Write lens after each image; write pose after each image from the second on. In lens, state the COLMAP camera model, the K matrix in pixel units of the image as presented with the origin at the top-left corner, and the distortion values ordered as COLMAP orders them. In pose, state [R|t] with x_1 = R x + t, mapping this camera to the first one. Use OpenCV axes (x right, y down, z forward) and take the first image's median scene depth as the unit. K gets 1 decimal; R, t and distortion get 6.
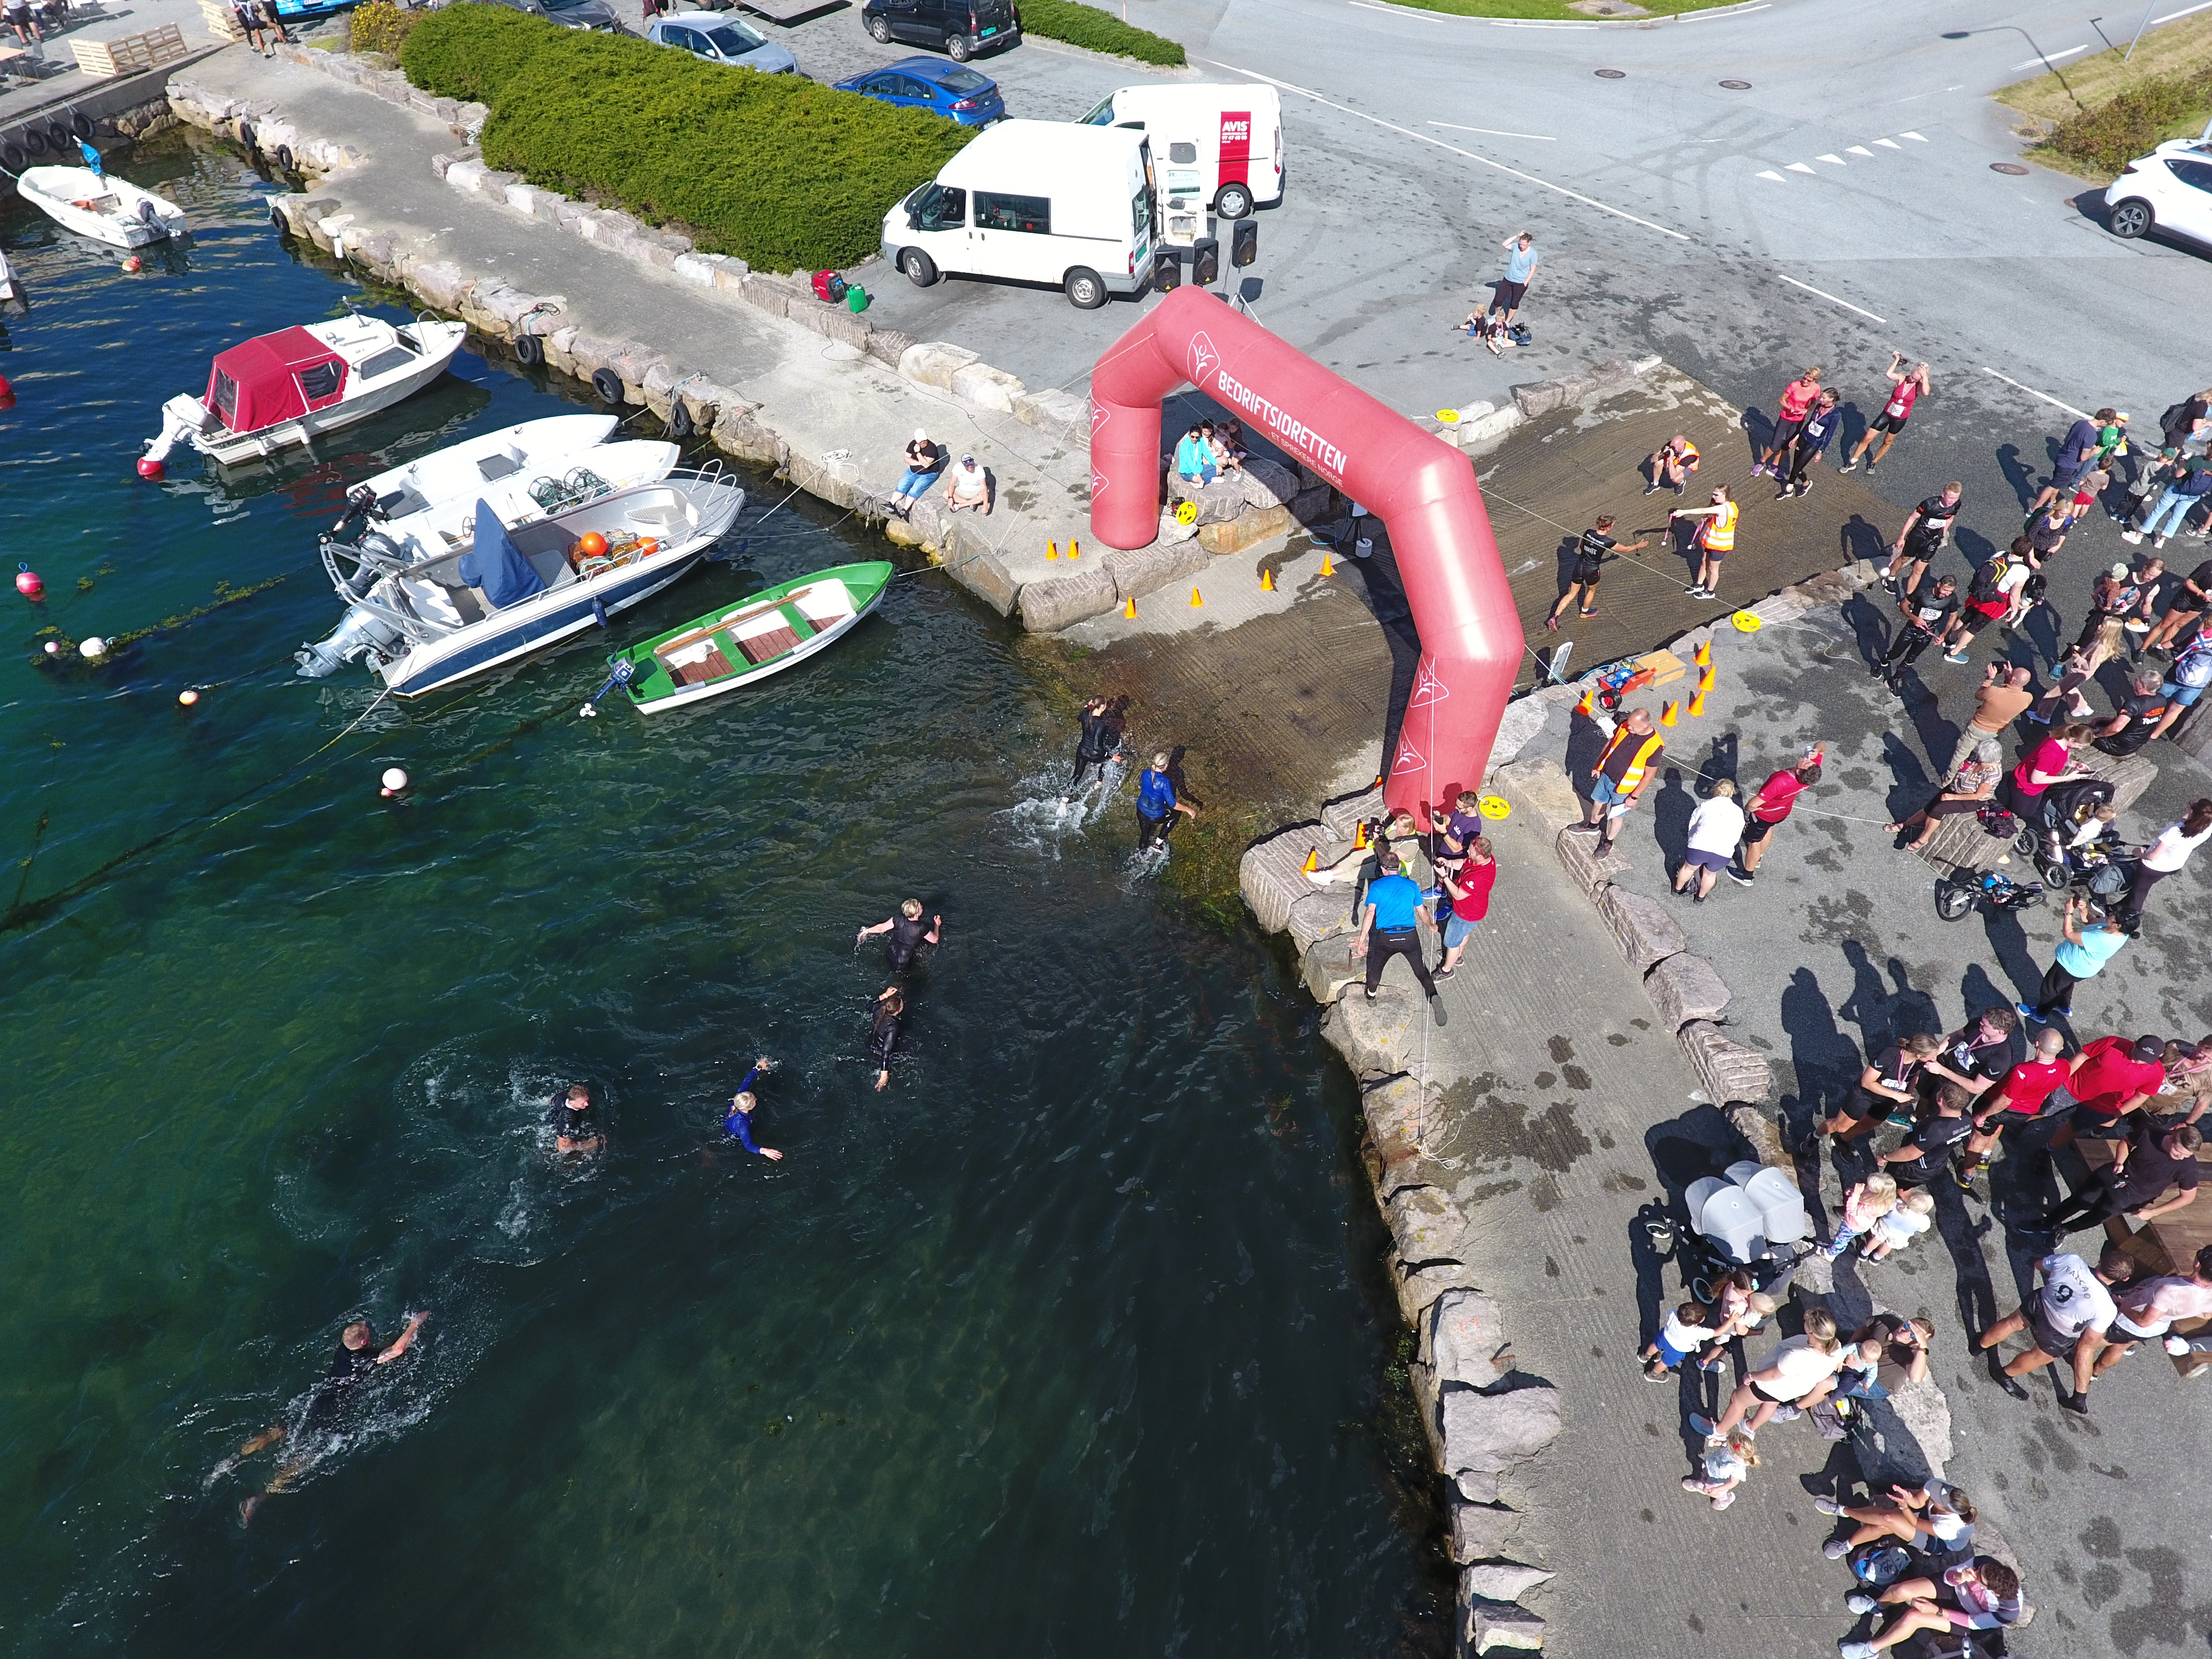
lens RADIAL K [[1296.7, 0, 1066.8], [0, 1296.7, 818.7], [0, 0, 1]] dist [-0.007715, 0.001102]
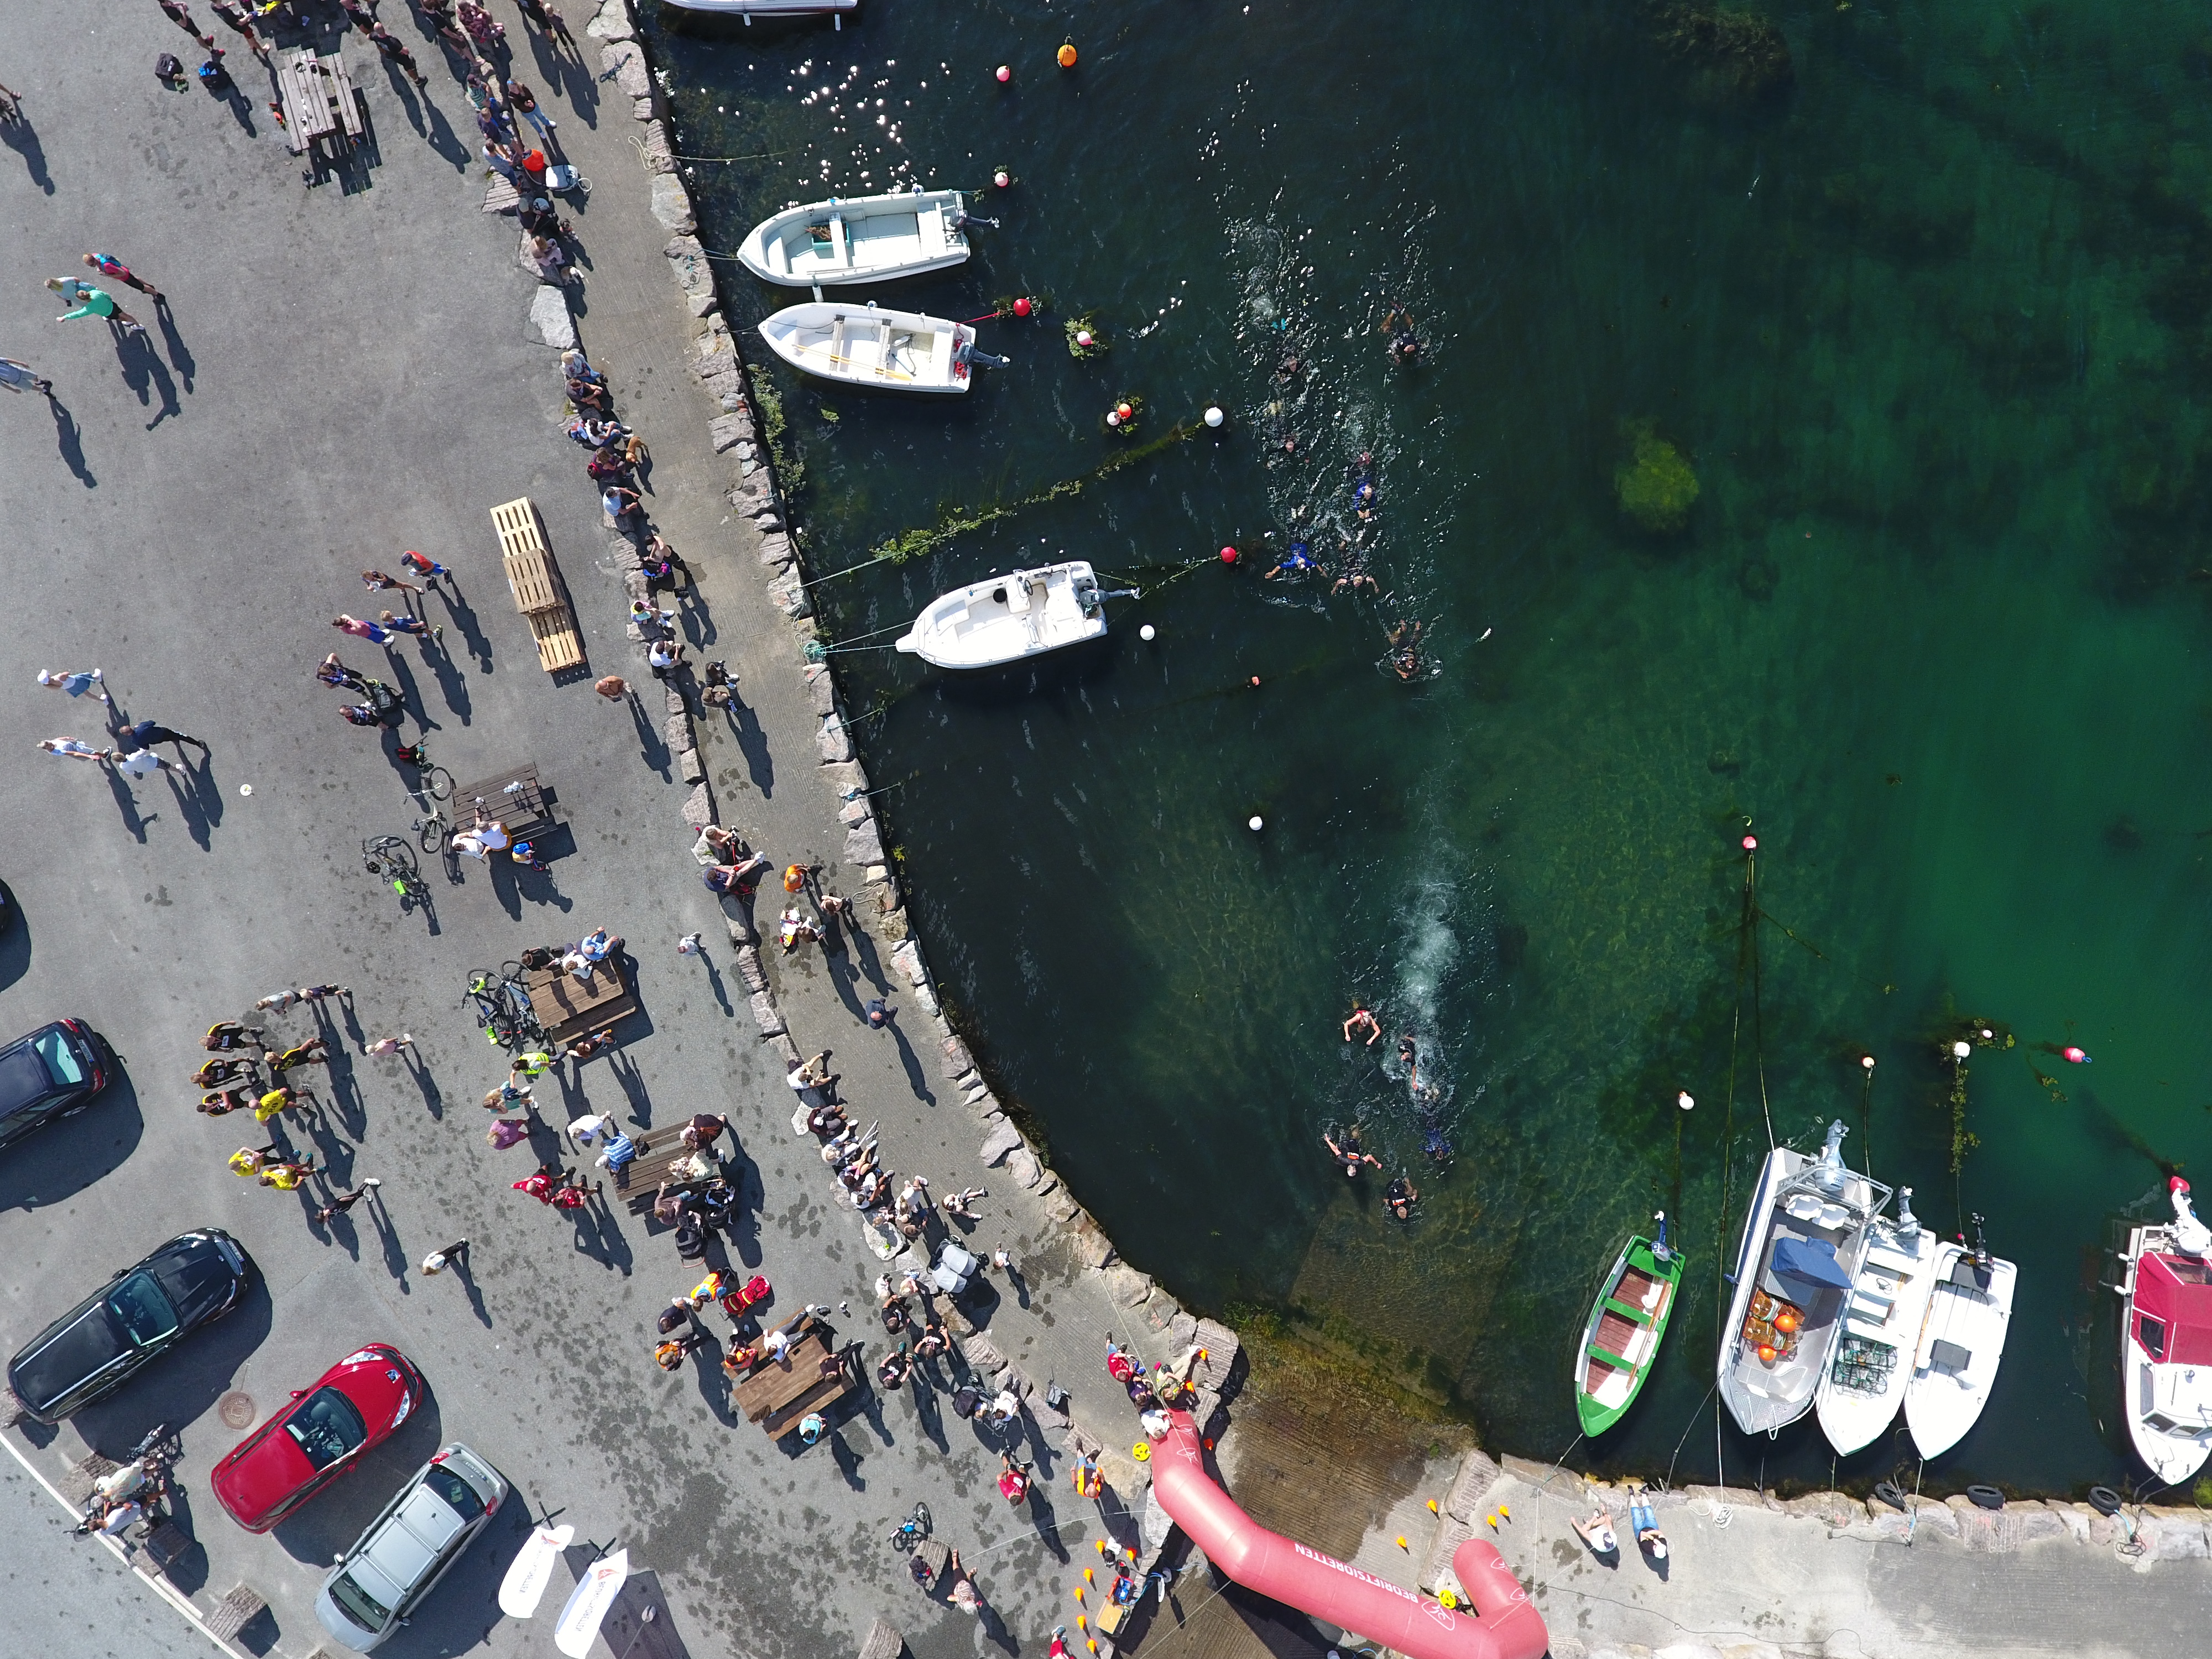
lens RADIAL K [[1307.6, 0, 1109.3], [0, 1307.6, 834.3], [0, 0, 1]] dist [-0.005820, 0.000043]
pose [[-0.793628, 0.607346, -0.035848, -0.109082], [-0.446988, -0.542086, 0.711579, -1.001555], [0.412742, 0.580752, 0.701691, -0.964608]]
